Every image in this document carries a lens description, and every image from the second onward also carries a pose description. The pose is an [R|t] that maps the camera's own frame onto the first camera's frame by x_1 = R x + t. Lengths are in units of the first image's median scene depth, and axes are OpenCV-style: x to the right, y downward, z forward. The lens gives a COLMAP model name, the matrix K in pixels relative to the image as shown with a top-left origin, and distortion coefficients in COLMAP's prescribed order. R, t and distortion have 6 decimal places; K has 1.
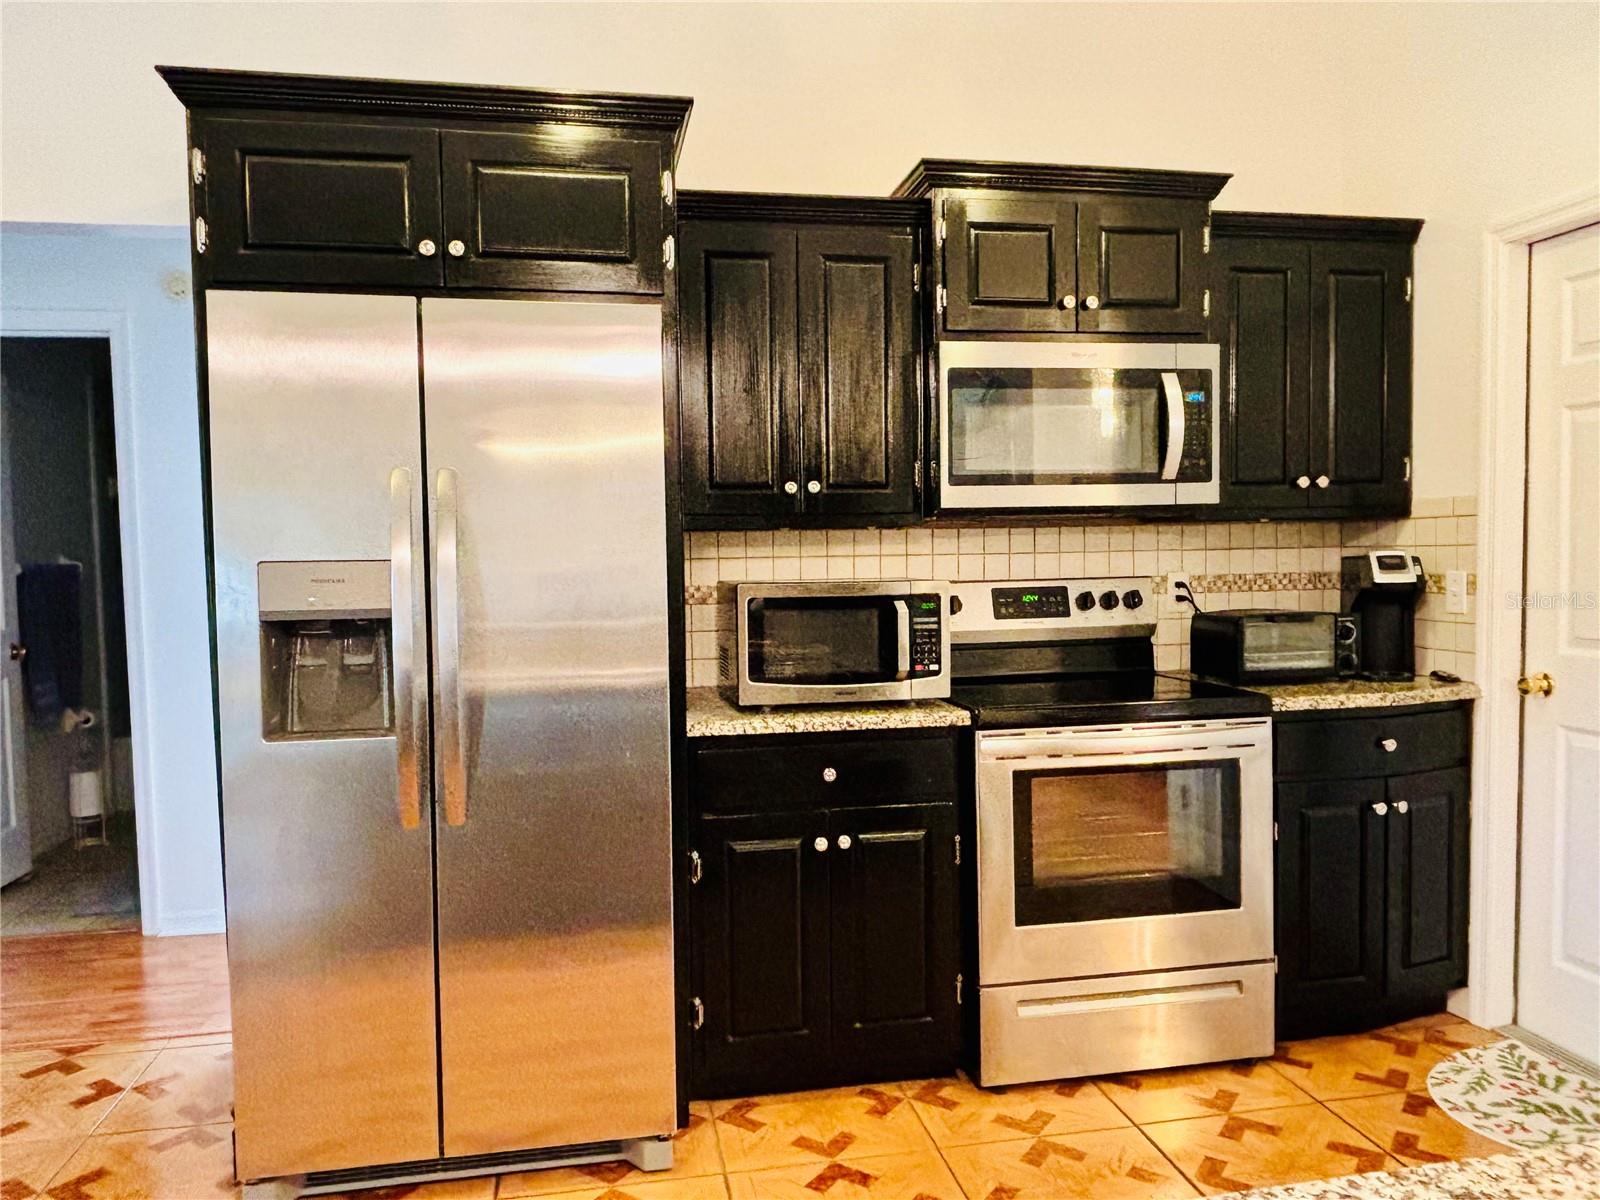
lens RADIAL K [[1137.2, 0, 800.3], [0, 1137.2, 598.6], [0, 0, 1]] dist [-0.000075, -0.001296]
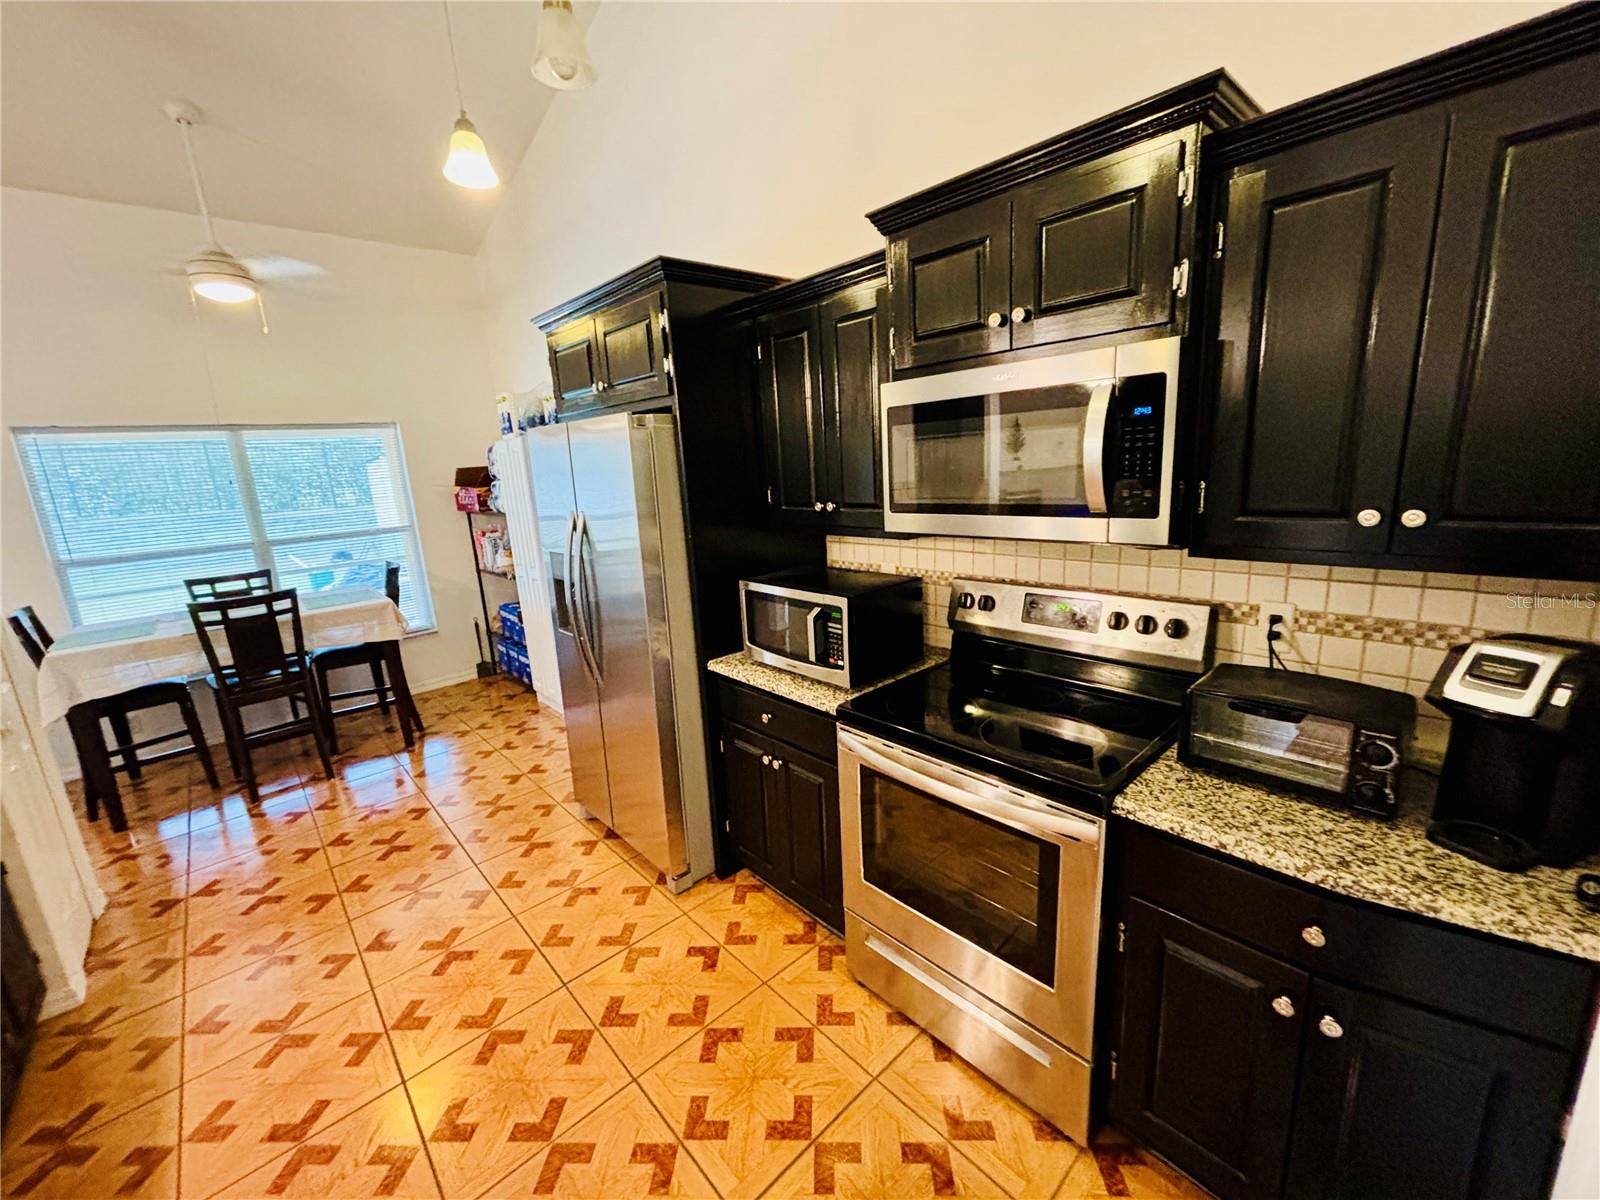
lens RADIAL K [[637.0, 0, 800.9], [0, 637.0, 599.7], [0, 0, 1]] dist [-0.011754, -0.000392]
pose [[0.526808, 0.169390, -0.832935, 0.641784], [0.006205, 0.979149, 0.203049, -0.145493], [0.849962, -0.112136, 0.514772, 0.579471]]
